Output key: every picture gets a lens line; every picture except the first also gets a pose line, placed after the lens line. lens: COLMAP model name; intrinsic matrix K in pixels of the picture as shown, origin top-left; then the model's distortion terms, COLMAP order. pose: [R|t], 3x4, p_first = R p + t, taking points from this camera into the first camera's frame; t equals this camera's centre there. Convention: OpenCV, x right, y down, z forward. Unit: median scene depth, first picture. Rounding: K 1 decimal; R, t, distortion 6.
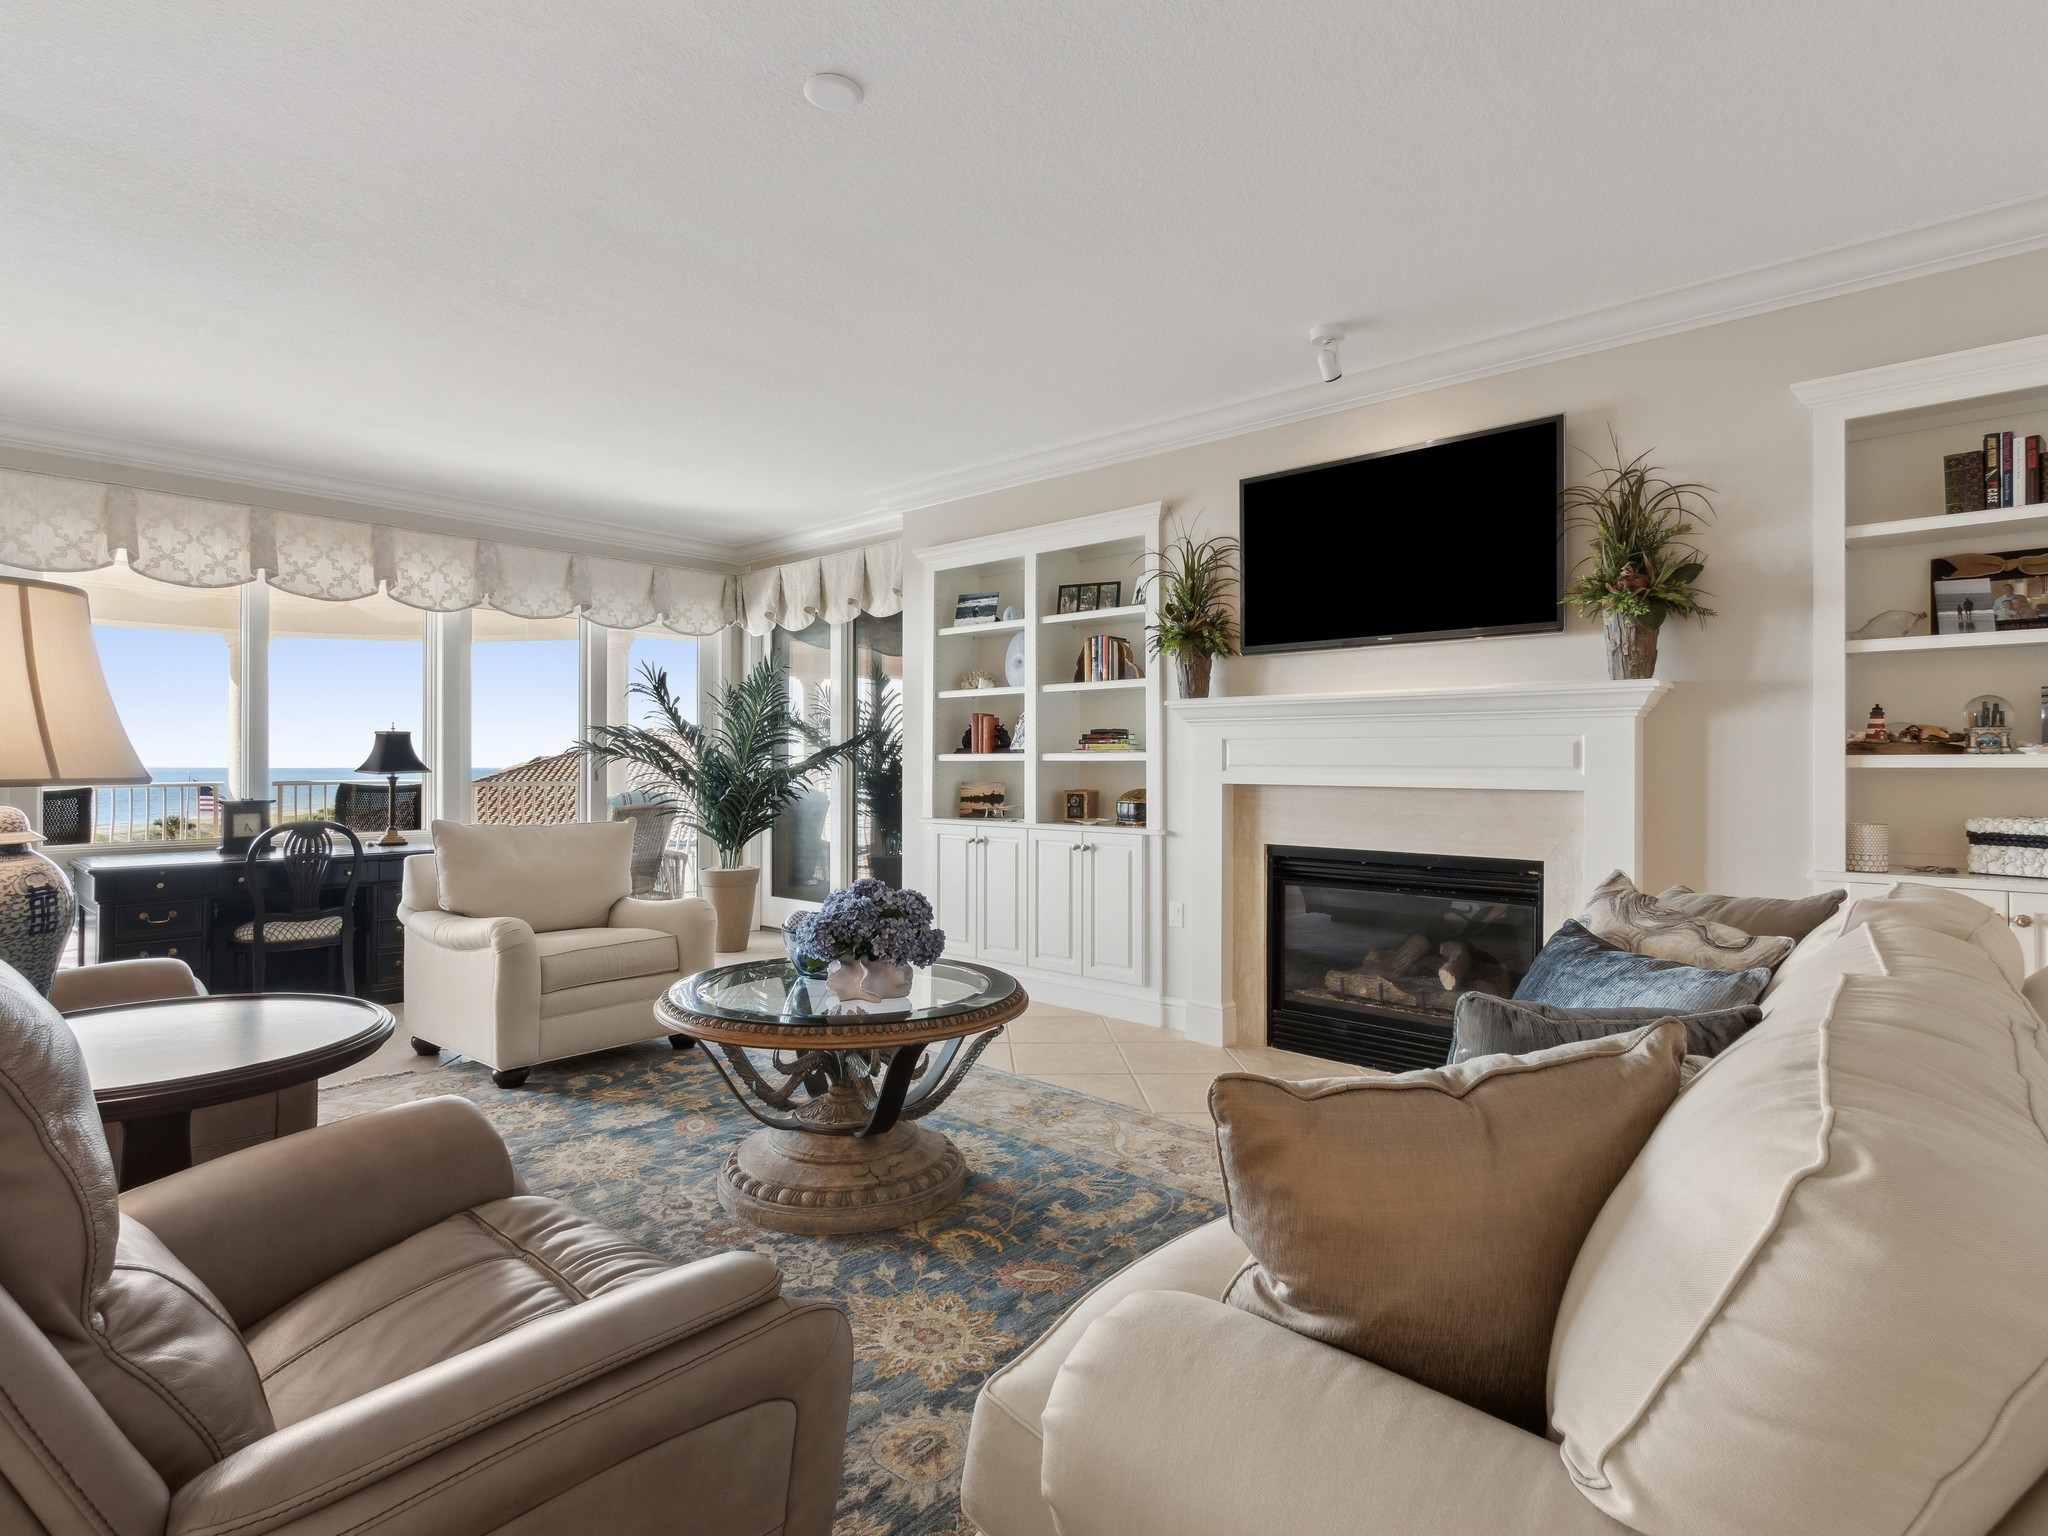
lens RADIAL K [[1077.0, 0, 1005.5], [0, 1077.0, 756.2], [0, 0, 1]] dist [0.008254, -0.001169]
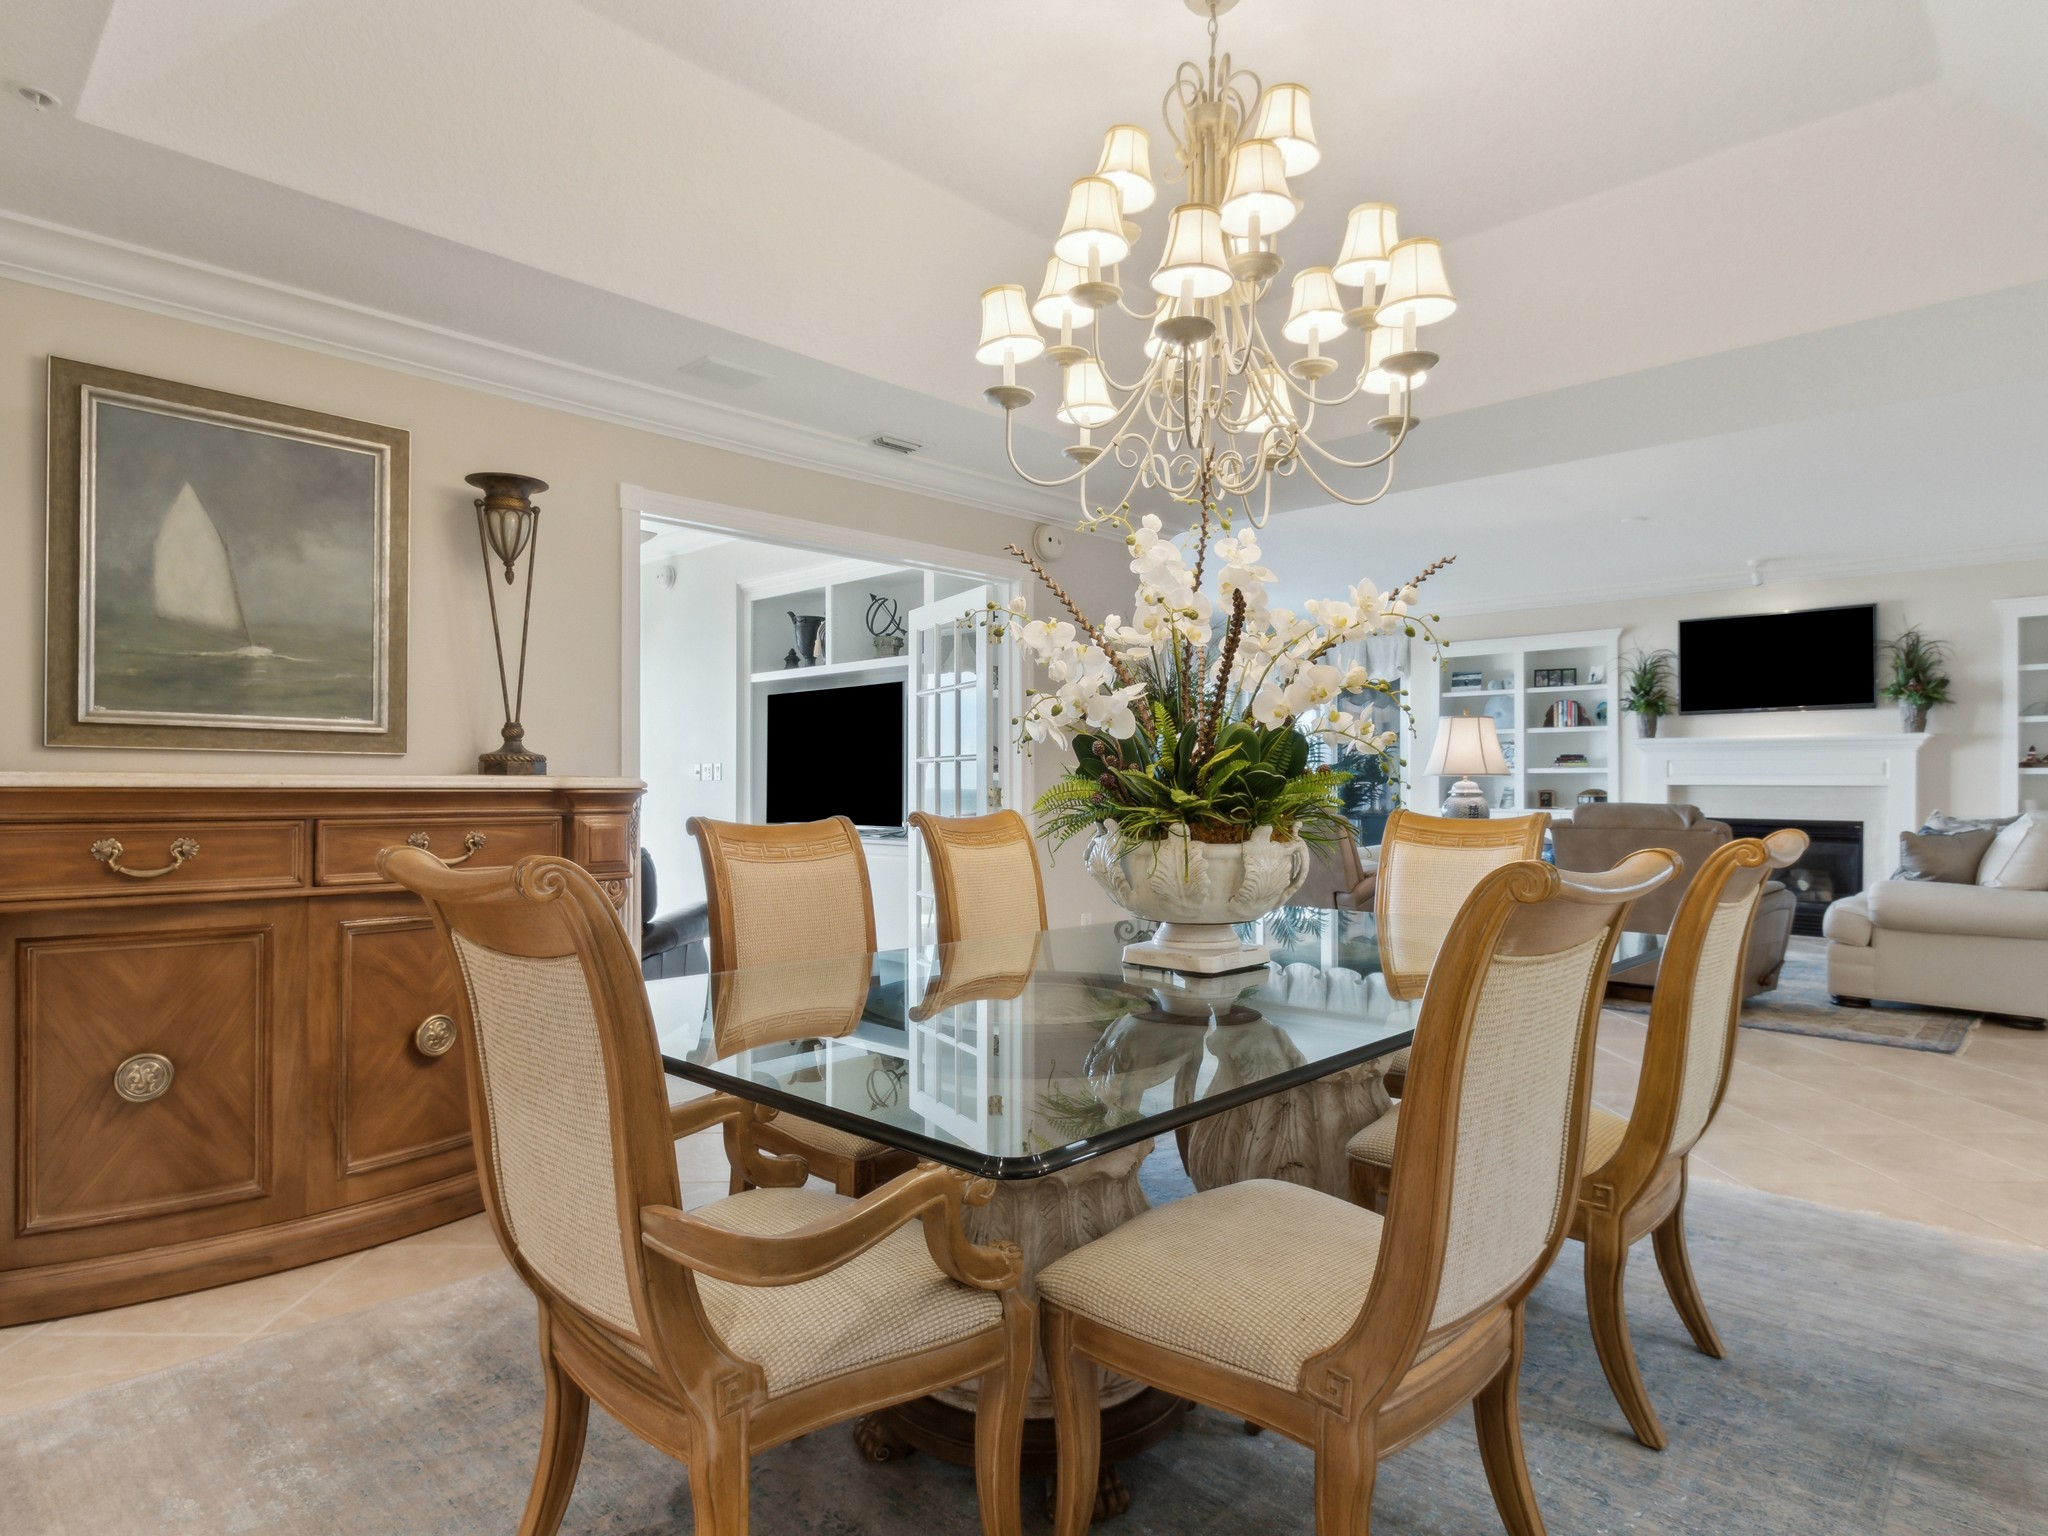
lens RADIAL K [[1165.3, 0, 1021.4], [0, 1165.3, 787.2], [0, 0, 1]] dist [0.014065, -0.004155]
pose [[0.999646, 0.000293, -0.026590, -1.059319], [-0.000042, 0.999955, 0.009435, 0.013776], [0.026591, -0.009431, 0.999602, -1.288870]]
